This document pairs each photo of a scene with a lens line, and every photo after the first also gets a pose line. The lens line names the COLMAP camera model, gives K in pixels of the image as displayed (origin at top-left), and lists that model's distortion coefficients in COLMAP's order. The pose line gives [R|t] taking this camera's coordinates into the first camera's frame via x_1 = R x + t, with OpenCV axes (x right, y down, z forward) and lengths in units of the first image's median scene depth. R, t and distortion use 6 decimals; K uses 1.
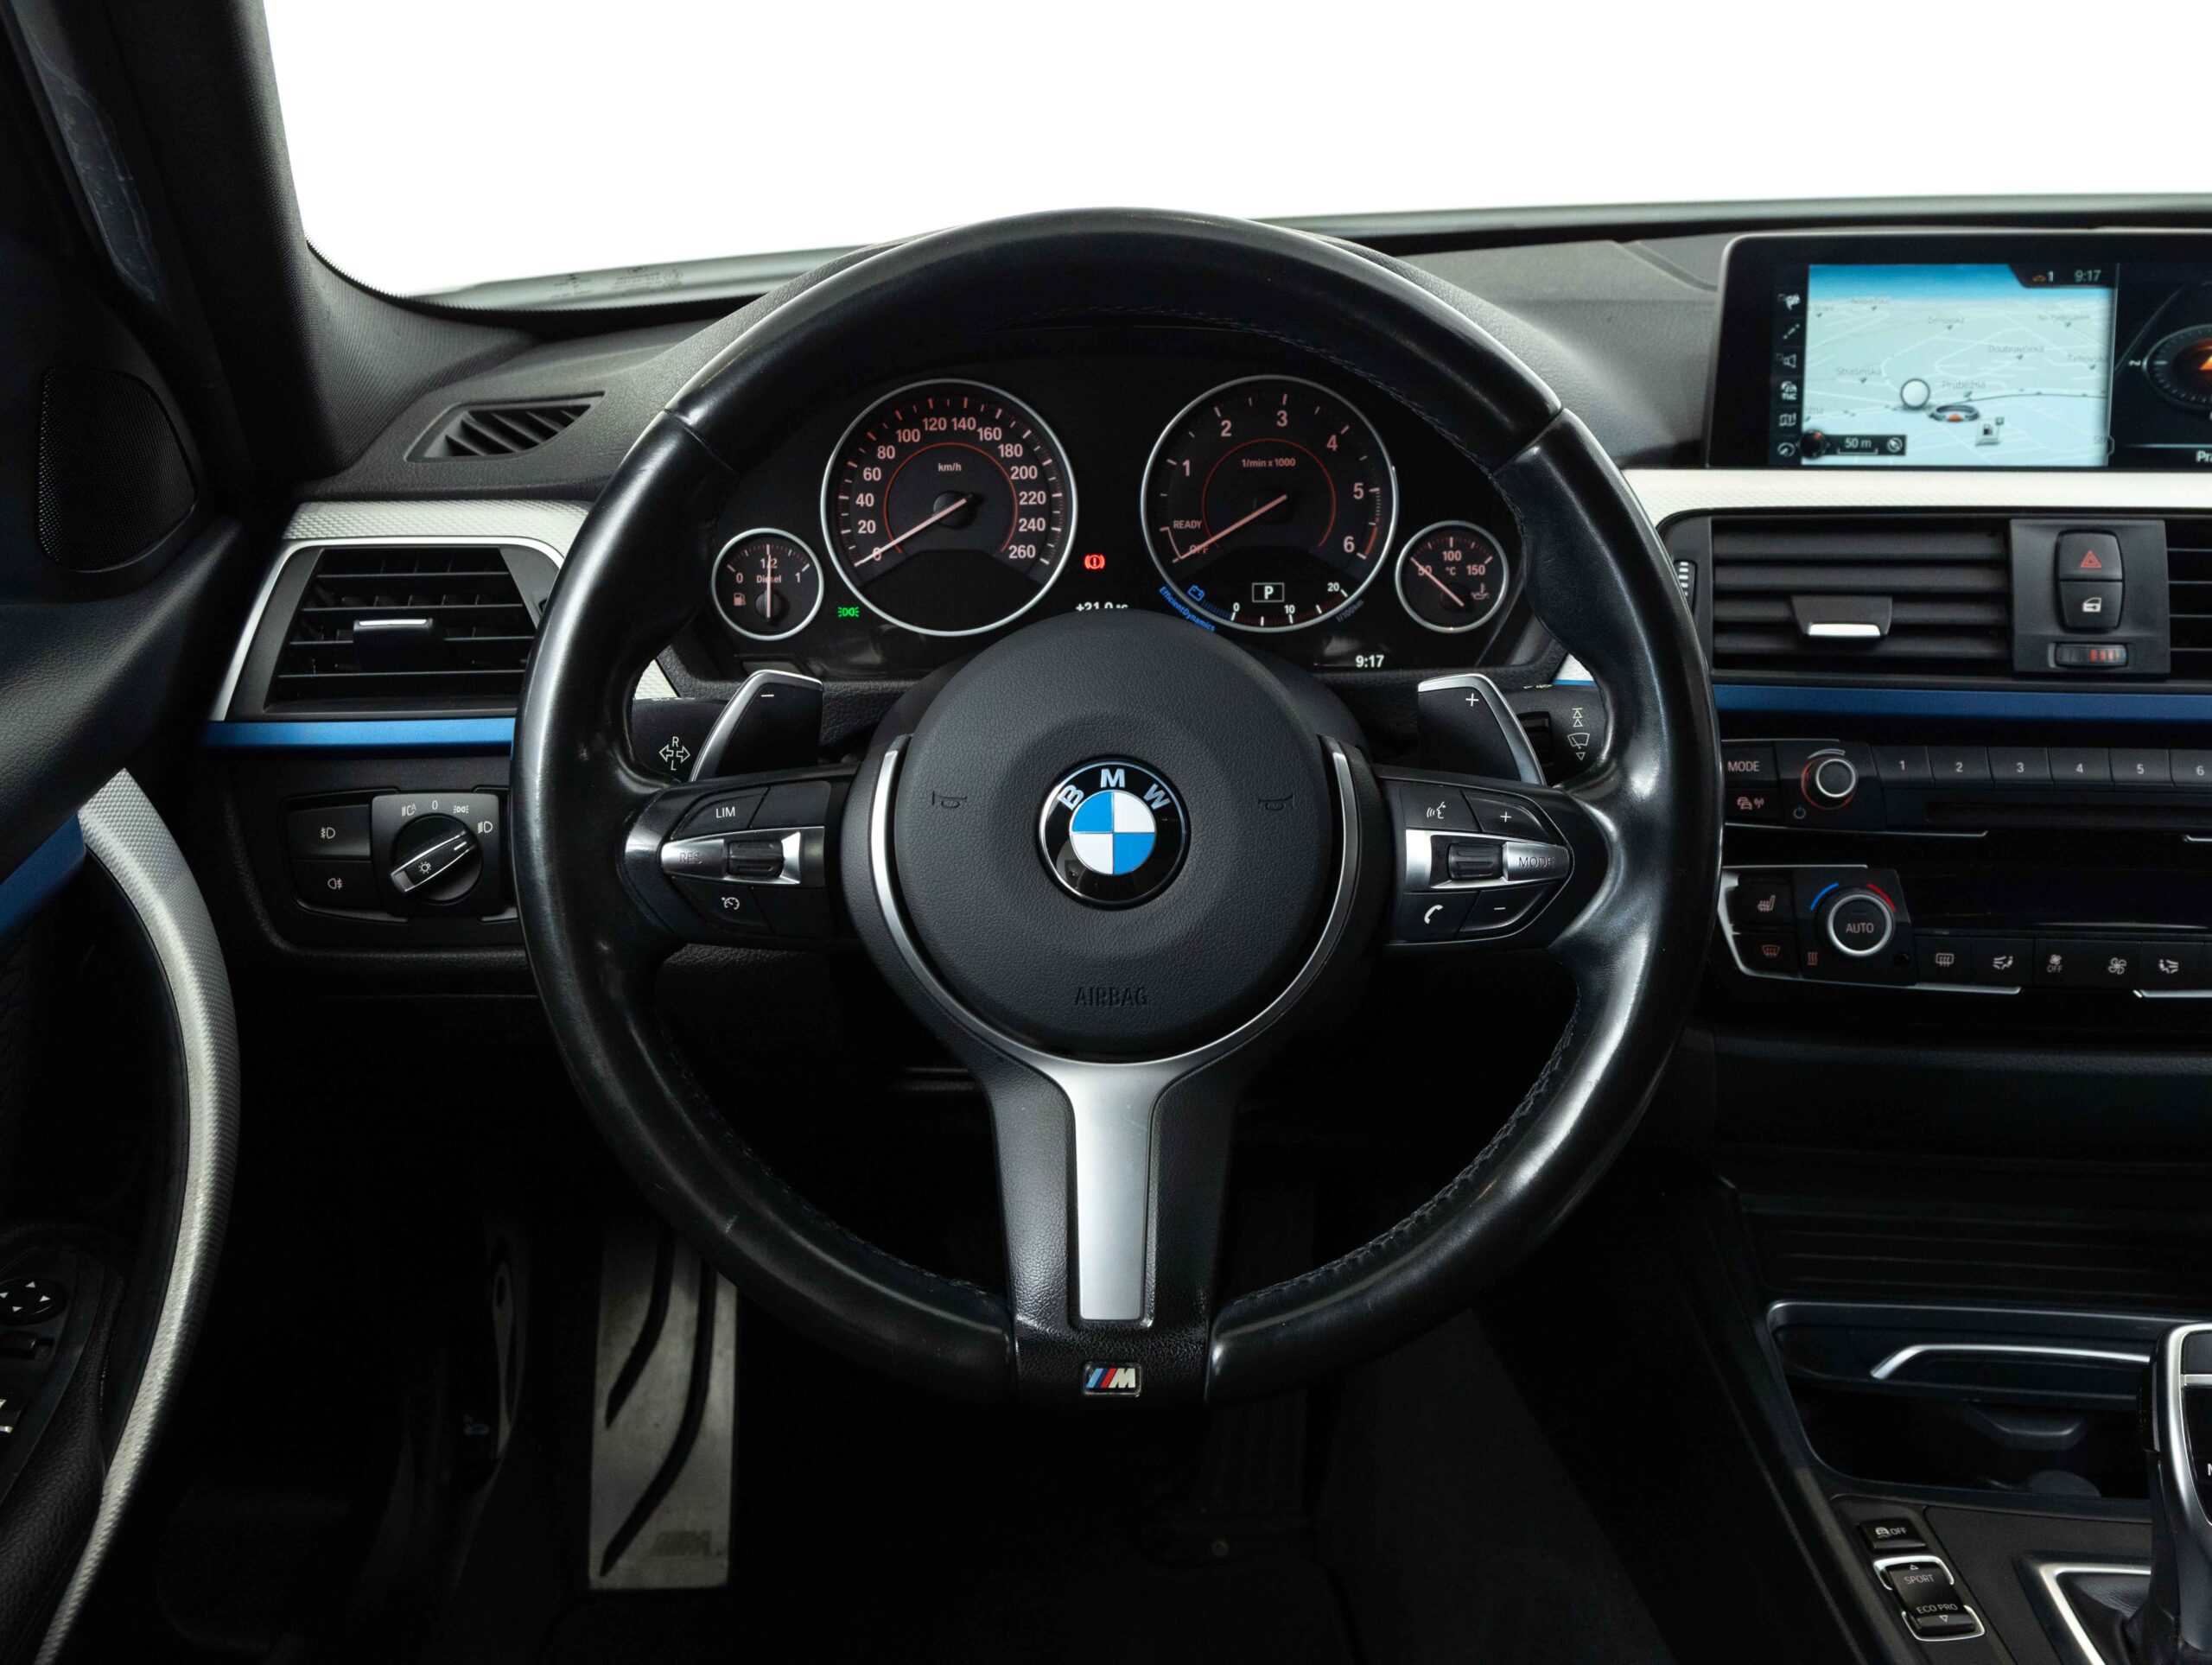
lens RADIAL K [[2488.5, 0, 1097.3], [0, 2488.5, 830.4], [0, 0, 1]] dist [-0.012999, 0.047551]
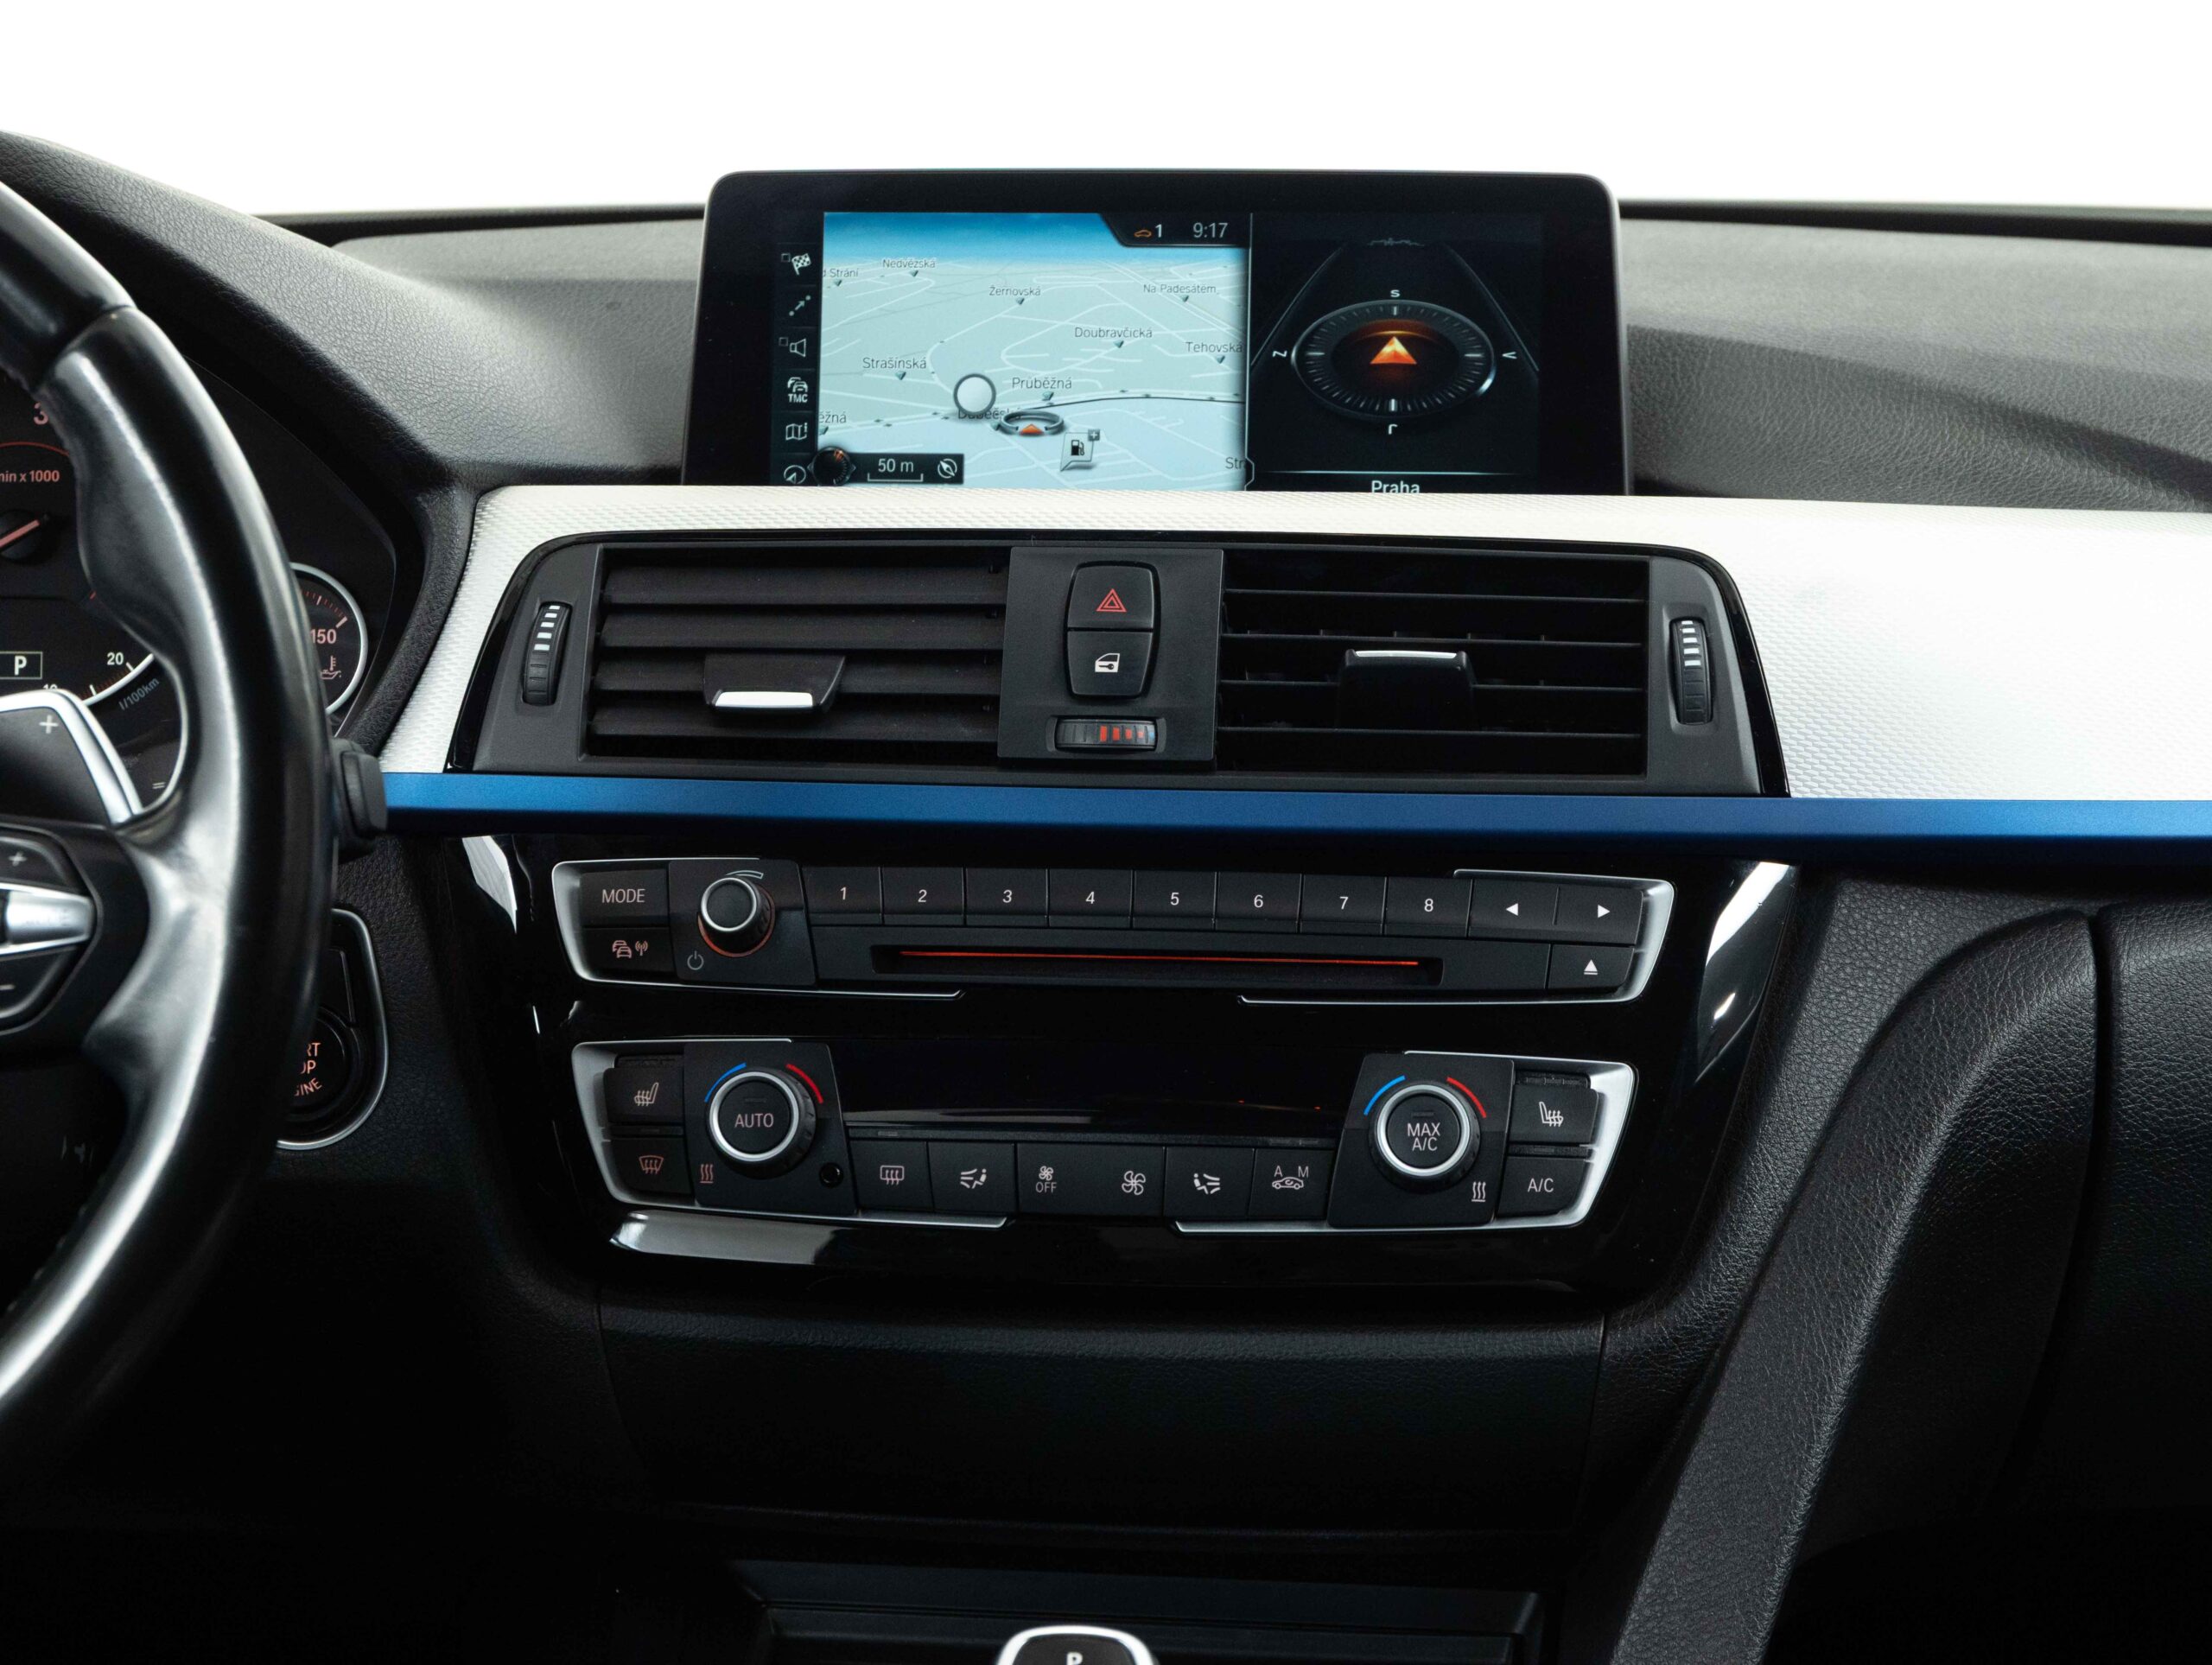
lens RADIAL K [[4621.0, 0, 1106.0], [0, 4621.0, 832.5], [0, 0, 1]] dist [-0.029978, -0.546528]
pose [[0.999833, 0.015238, 0.010099, 0.358538], [-0.013351, 0.986032, -0.166021, 0.156928], [-0.012488, 0.165859, 0.986070, -0.242382]]
